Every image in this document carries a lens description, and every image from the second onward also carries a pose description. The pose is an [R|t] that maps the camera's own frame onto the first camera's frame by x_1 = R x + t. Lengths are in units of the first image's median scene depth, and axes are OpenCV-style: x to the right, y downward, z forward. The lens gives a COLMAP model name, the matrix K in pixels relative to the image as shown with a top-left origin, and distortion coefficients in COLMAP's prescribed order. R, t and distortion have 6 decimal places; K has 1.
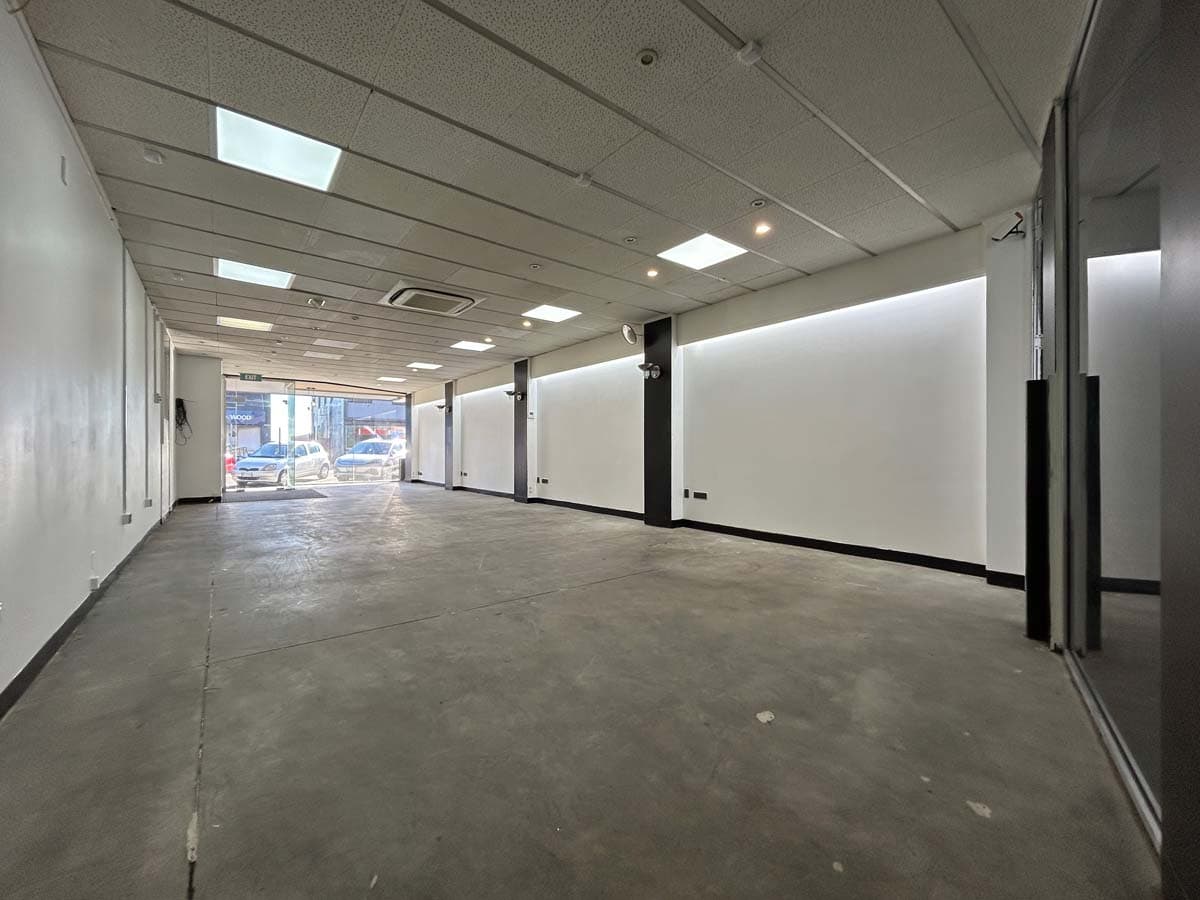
lens RADIAL K [[483.3, 0, 598.8], [0, 483.3, 451.6], [0, 0, 1]] dist [-0.002120, 0.000501]
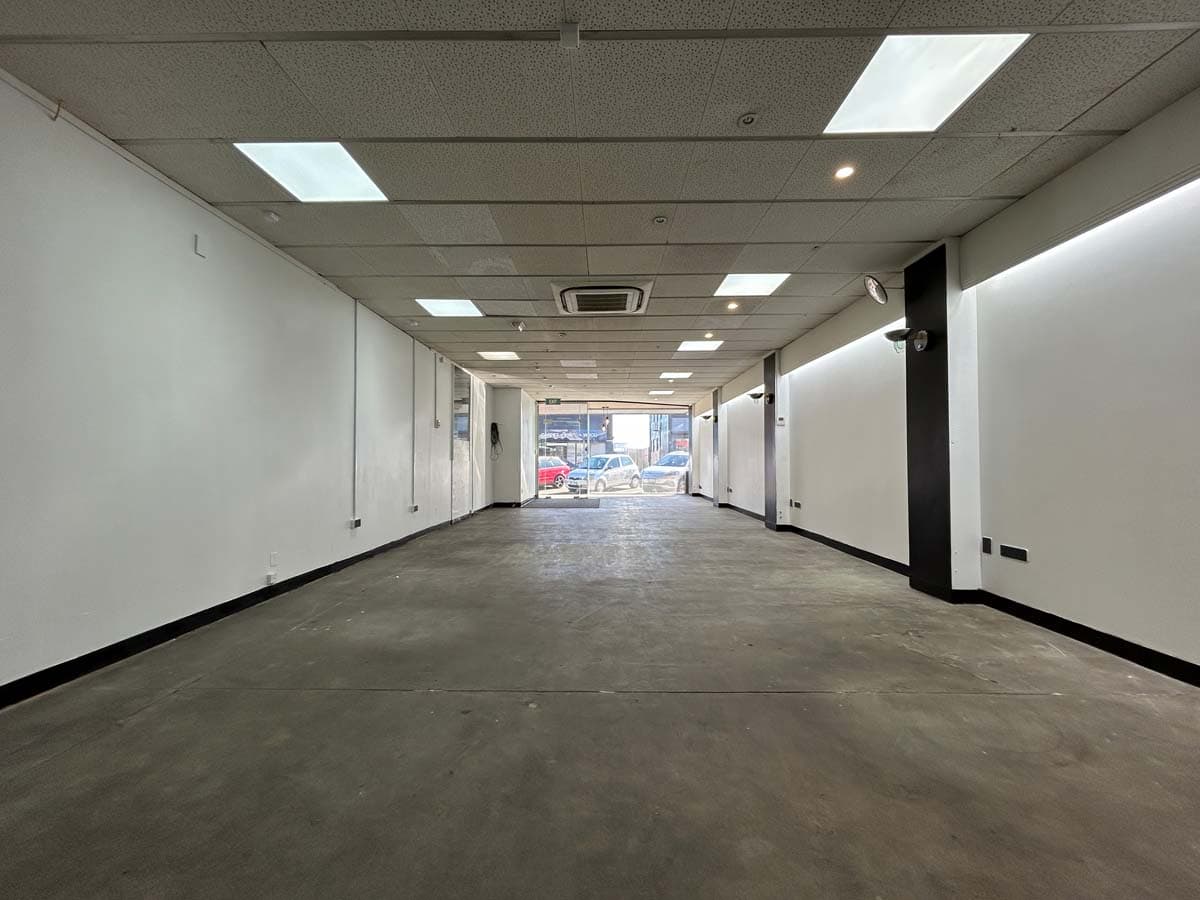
lens RADIAL K [[483.3, 0, 598.8], [0, 483.3, 451.6], [0, 0, 1]] dist [-0.002120, 0.000501]
pose [[0.780302, -0.013362, -0.625260, 0.189620], [-0.000242, 0.999765, -0.021668, -0.011815], [0.625403, 0.017059, 0.780115, 0.284419]]
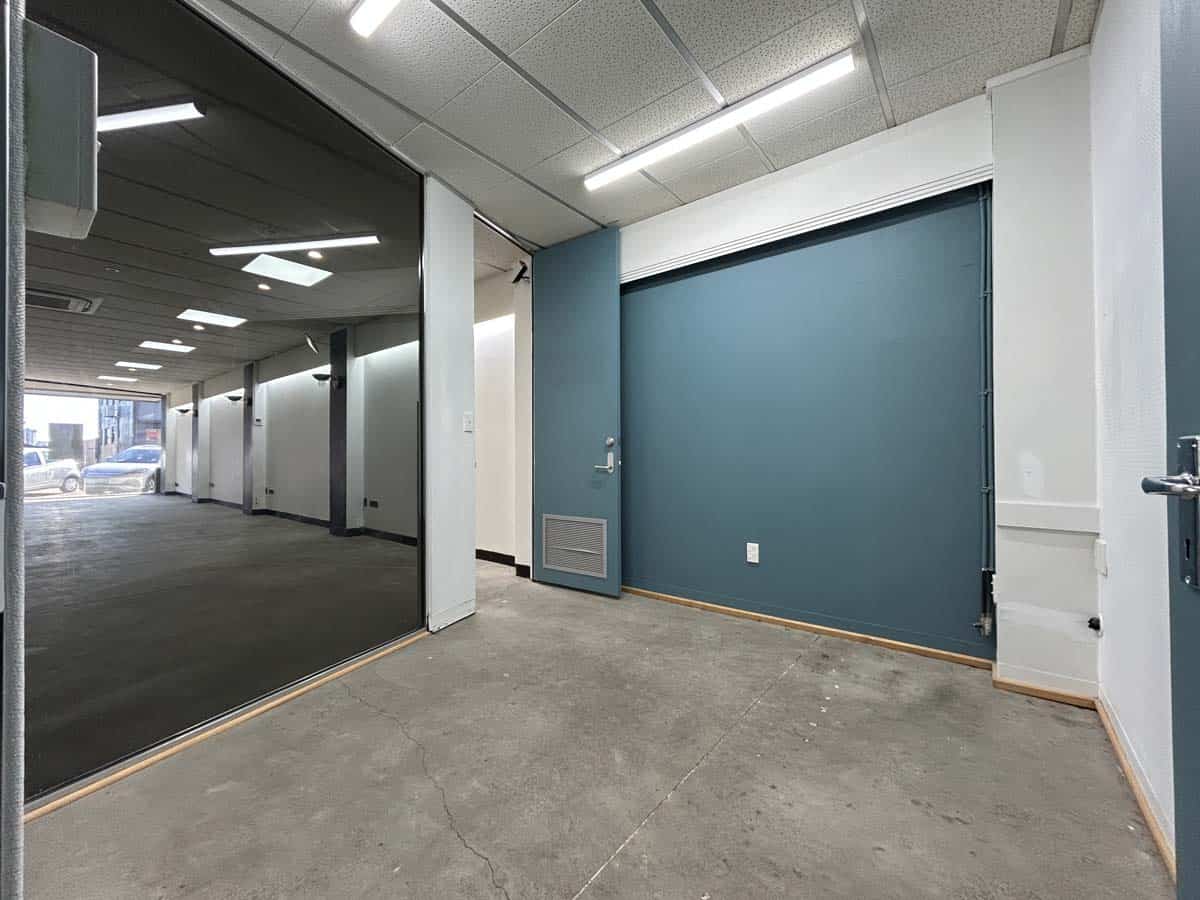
lens RADIAL K [[483.3, 0, 598.8], [0, 483.3, 451.6], [0, 0, 1]] dist [-0.002120, 0.000501]
pose [[0.972947, 0.000369, 0.231028, 0.444022], [0.002565, 0.999920, -0.012399, -0.006639], [-0.231014, 0.012656, 0.972868, -0.113337]]
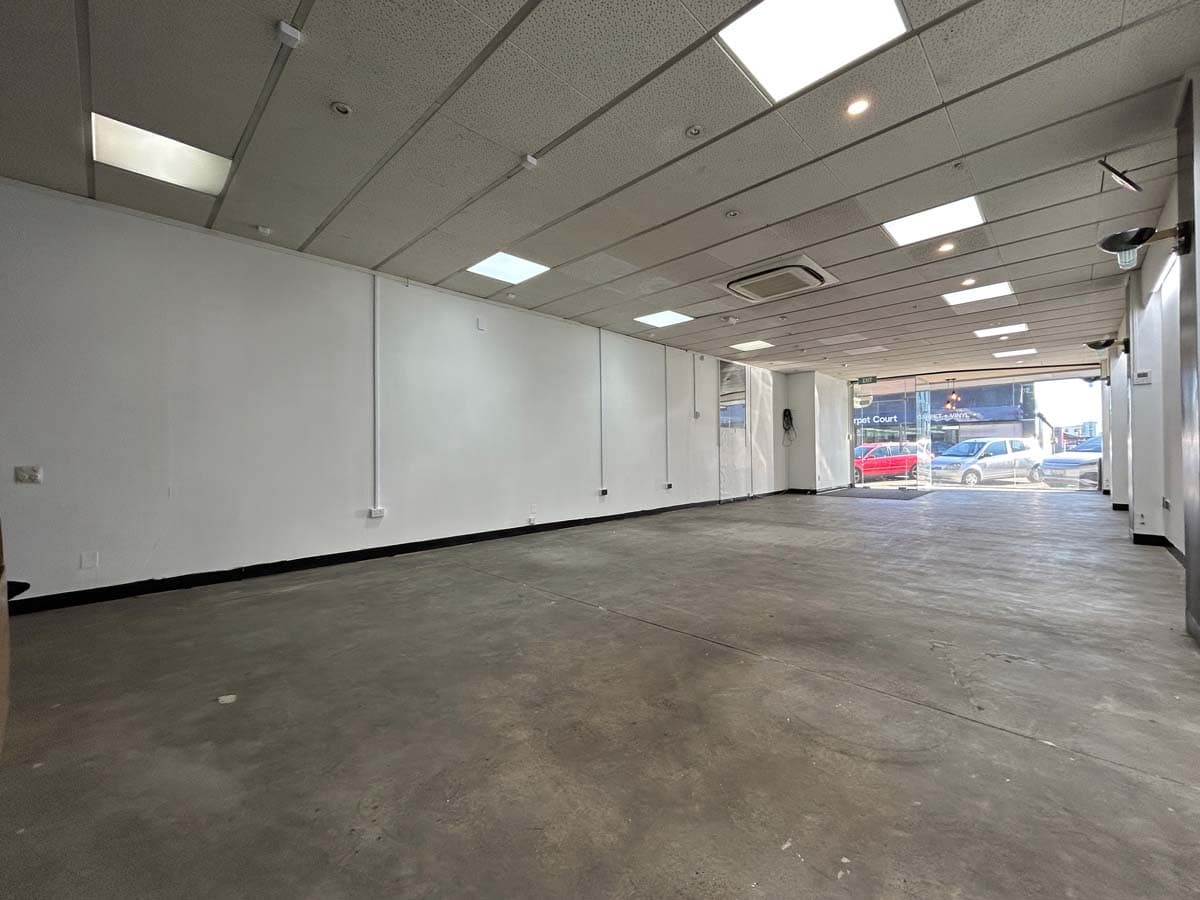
lens RADIAL K [[483.3, 0, 598.8], [0, 483.3, 451.6], [0, 0, 1]] dist [-0.002120, 0.000501]
pose [[0.131724, -0.005441, -0.991271, 0.466239], [0.008969, 0.999951, -0.004297, 0.002621], [0.991246, -0.008325, 0.131767, 0.515201]]
